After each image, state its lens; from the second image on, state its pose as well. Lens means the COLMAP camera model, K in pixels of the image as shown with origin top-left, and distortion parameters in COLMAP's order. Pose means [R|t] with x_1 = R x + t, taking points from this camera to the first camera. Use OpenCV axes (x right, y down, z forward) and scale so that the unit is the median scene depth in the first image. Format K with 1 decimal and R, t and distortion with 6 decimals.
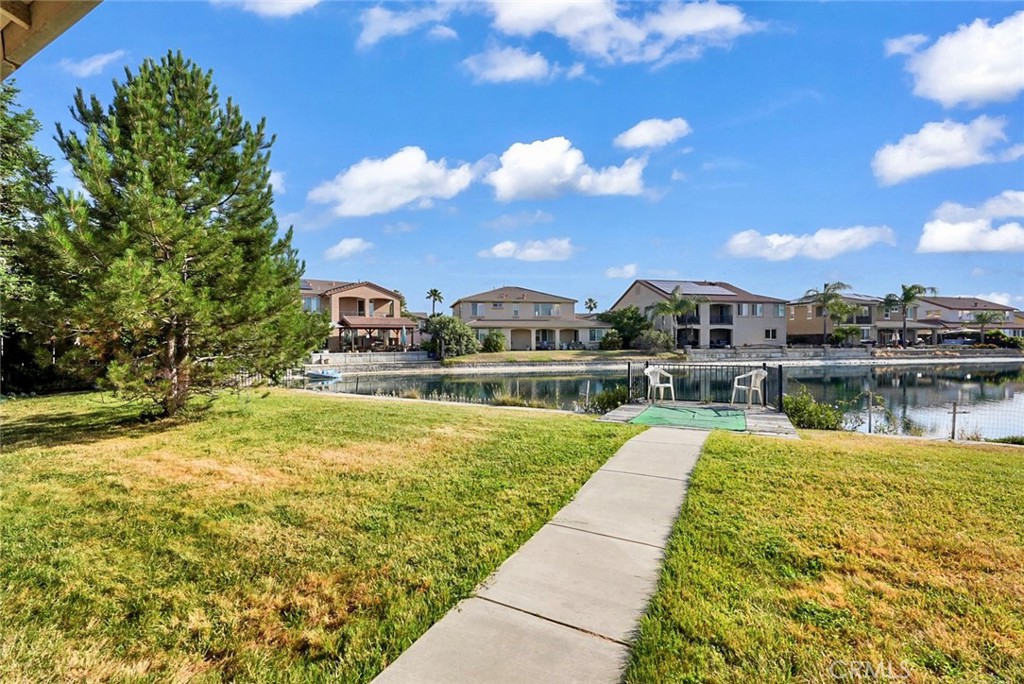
lens RADIAL K [[459.4, 0, 520.1], [0, 459.4, 339.5], [0, 0, 1]] dist [-0.000463, 0.004012]
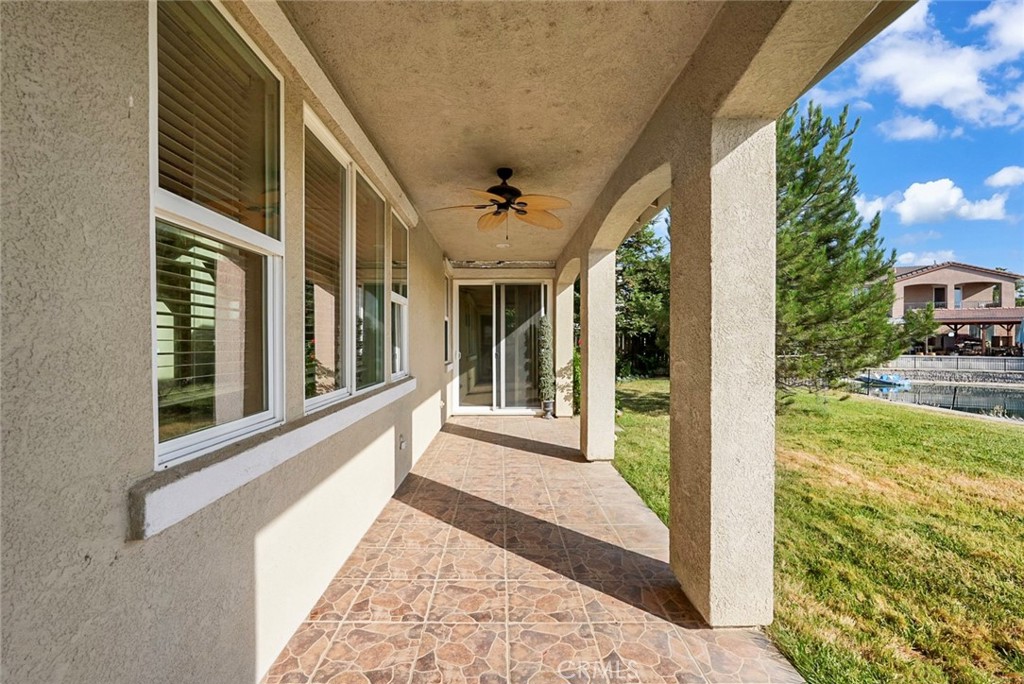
lens RADIAL K [[459.4, 0, 490.1], [0, 459.4, 337.2], [0, 0, 1]] dist [-0.000463, 0.004012]
pose [[0.463481, 0.003991, -0.886098, -0.052107], [-0.004170, 0.999989, 0.002323, -0.003152], [0.886097, 0.002618, 0.463492, -0.088176]]
